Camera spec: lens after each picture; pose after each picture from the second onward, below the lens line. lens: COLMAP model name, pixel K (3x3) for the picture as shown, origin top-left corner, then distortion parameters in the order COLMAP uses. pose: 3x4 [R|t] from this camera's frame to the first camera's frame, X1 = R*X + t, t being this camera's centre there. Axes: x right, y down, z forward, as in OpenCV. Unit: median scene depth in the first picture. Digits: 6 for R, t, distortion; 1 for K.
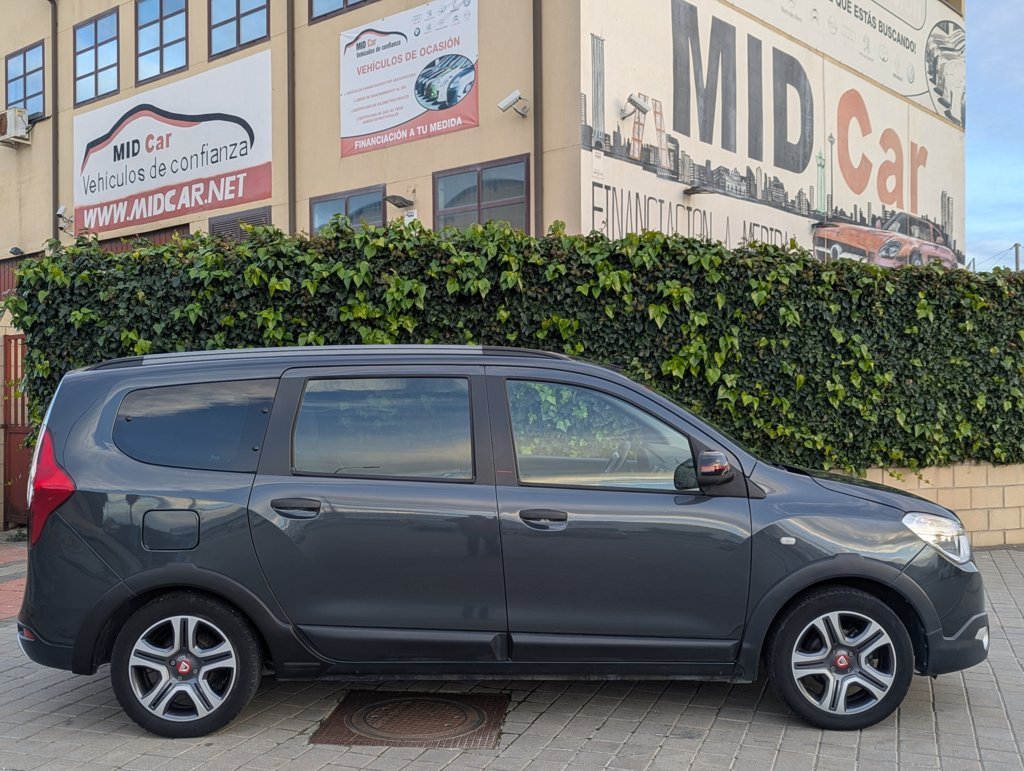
lens RADIAL K [[1095.8, 0, 507.6], [0, 1095.8, 389.8], [0, 0, 1]] dist [0.073565, -0.017880]
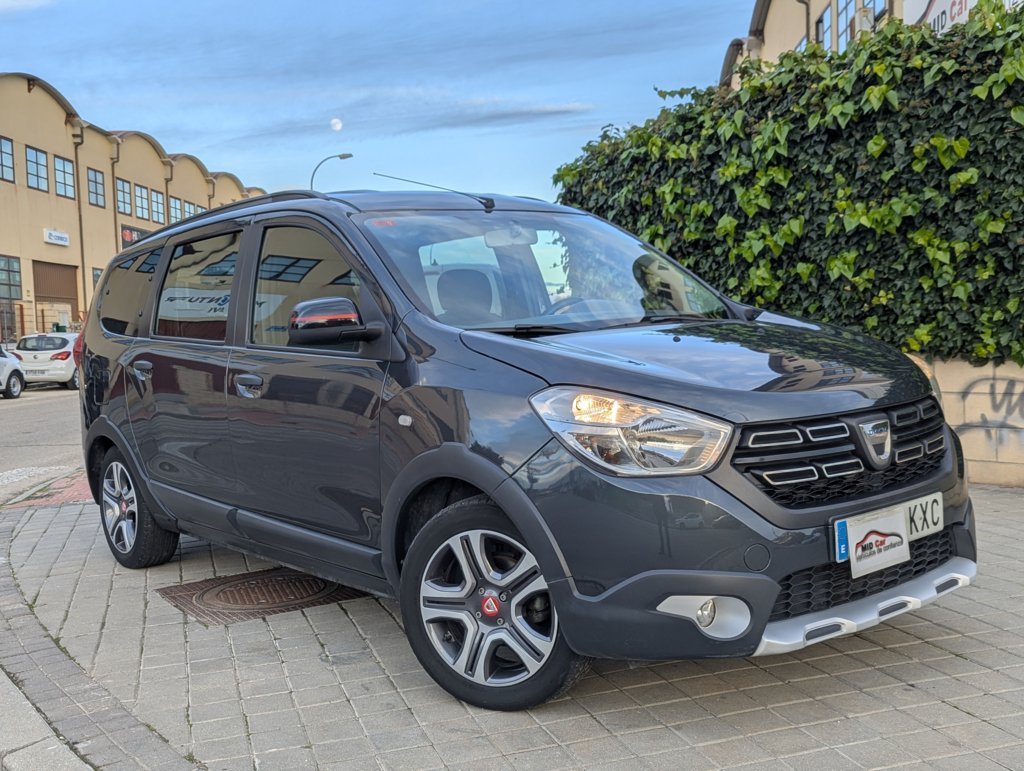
lens RADIAL K [[1095.8, 0, 507.6], [0, 1095.8, 389.8], [0, 0, 1]] dist [0.073565, -0.017880]
pose [[0.617493, 0.022958, -0.786242, 0.417383], [0.039581, 0.997401, 0.060210, 0.039276], [0.785580, -0.068300, 0.614979, 0.310424]]
